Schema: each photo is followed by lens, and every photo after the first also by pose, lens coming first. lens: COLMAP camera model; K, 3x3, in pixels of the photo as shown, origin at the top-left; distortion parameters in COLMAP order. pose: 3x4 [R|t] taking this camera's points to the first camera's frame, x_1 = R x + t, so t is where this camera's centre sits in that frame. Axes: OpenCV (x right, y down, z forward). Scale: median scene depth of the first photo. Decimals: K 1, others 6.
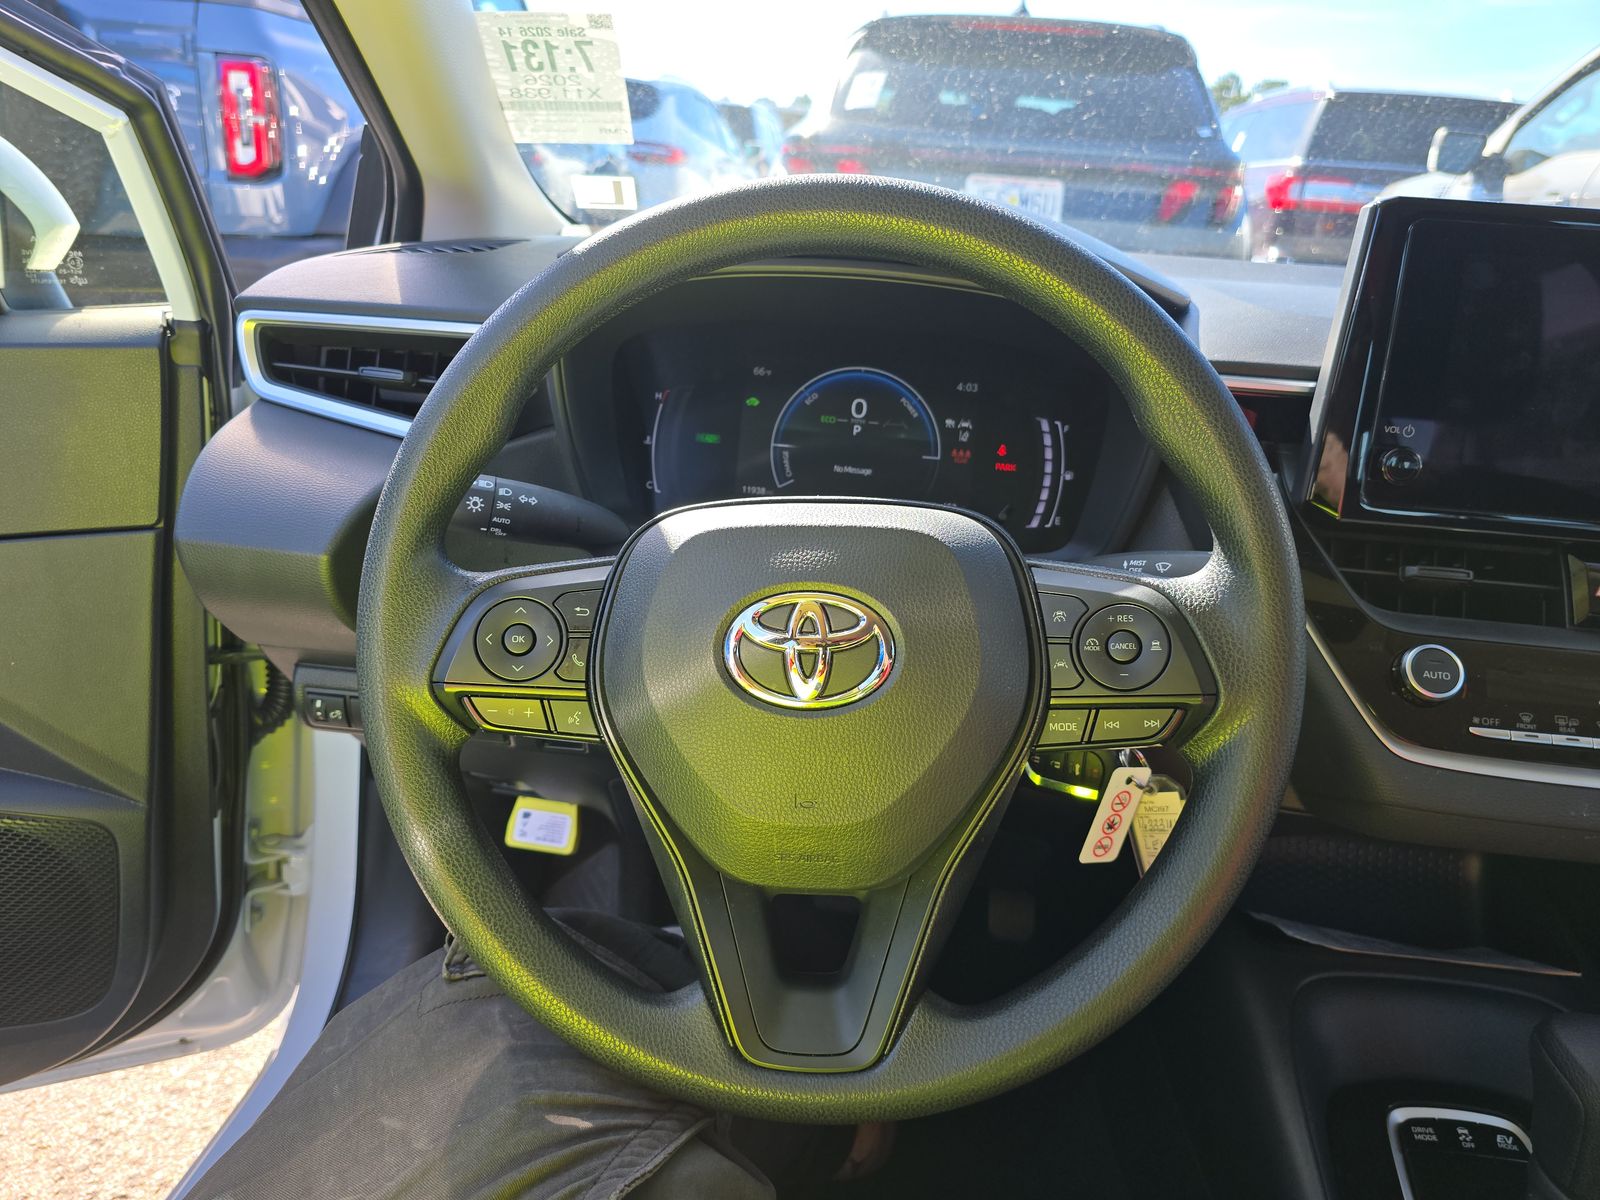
lens RADIAL K [[1074.7, 0, 800.0], [0, 1074.7, 600.0], [0, 0, 1]] dist [0.050159, -0.047942]
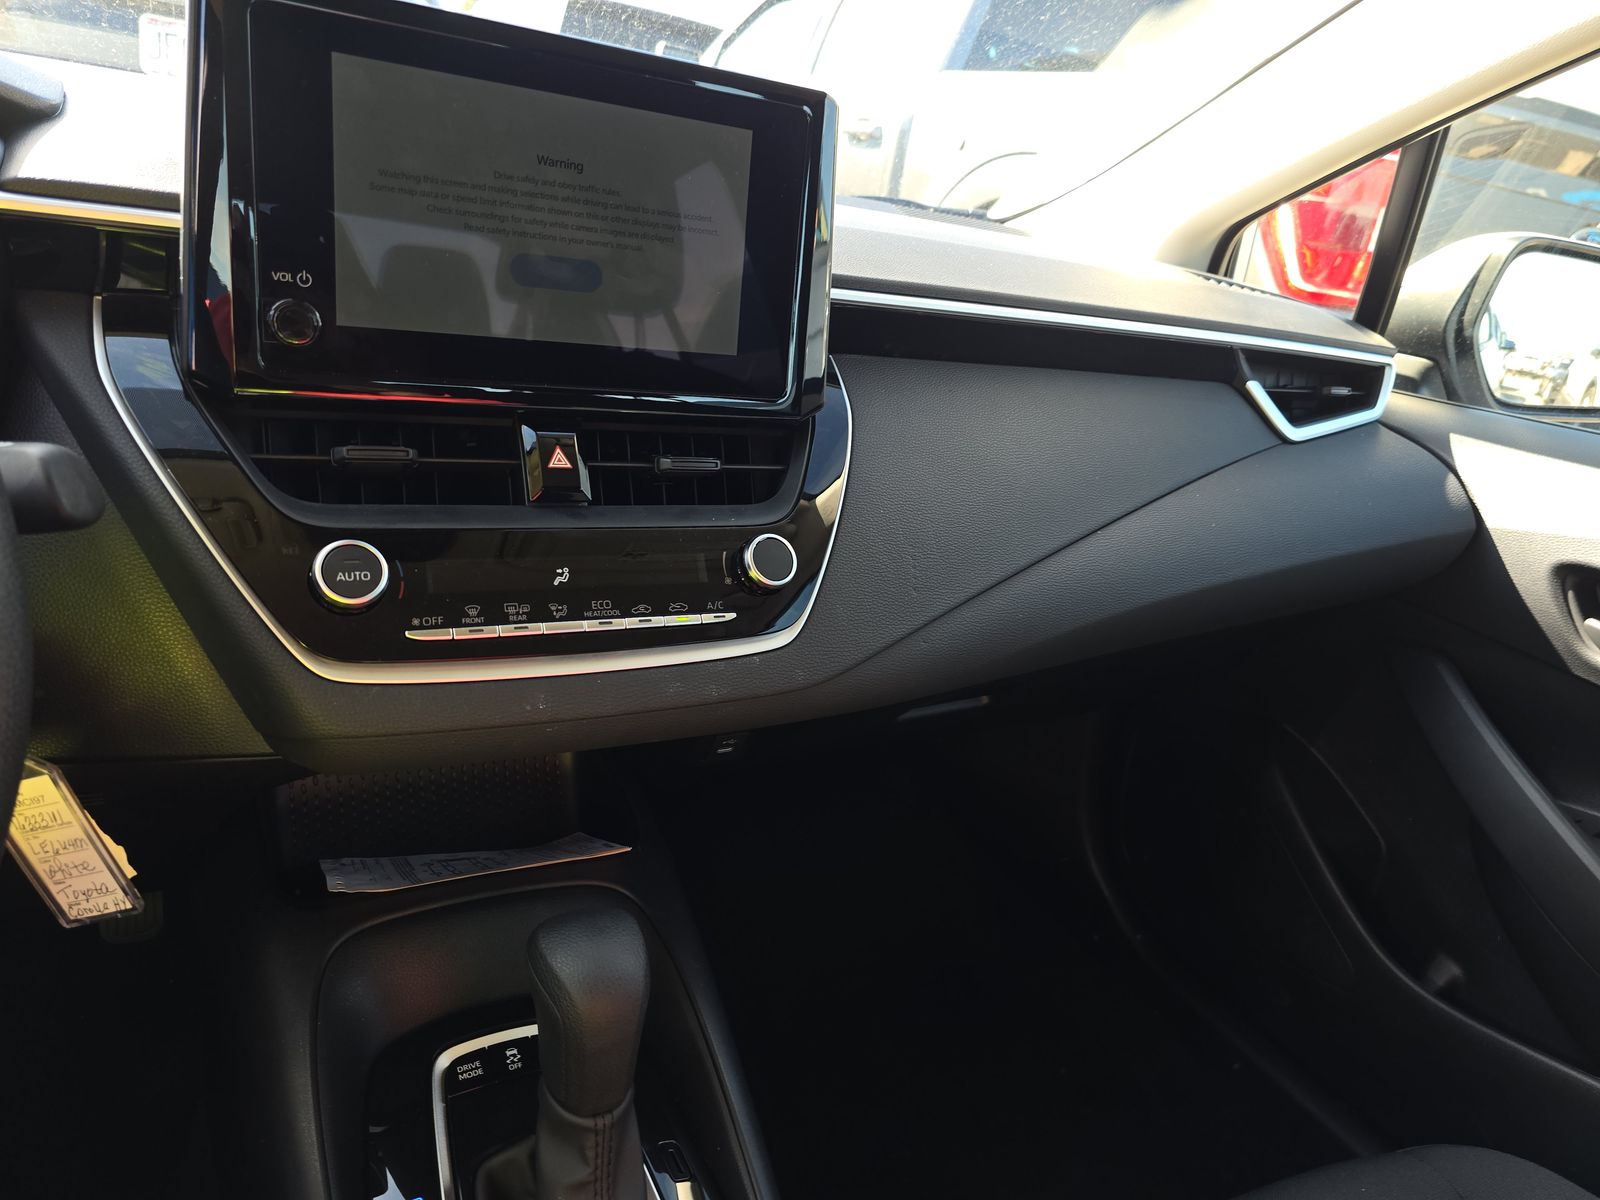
lens RADIAL K [[1074.7, 0, 800.0], [0, 1074.7, 600.0], [0, 0, 1]] dist [0.050159, -0.047942]
pose [[0.830531, -0.133721, 0.540682, 0.393422], [0.088408, 0.990095, 0.109067, 0.025404], [-0.549912, -0.042783, 0.834126, 0.111300]]
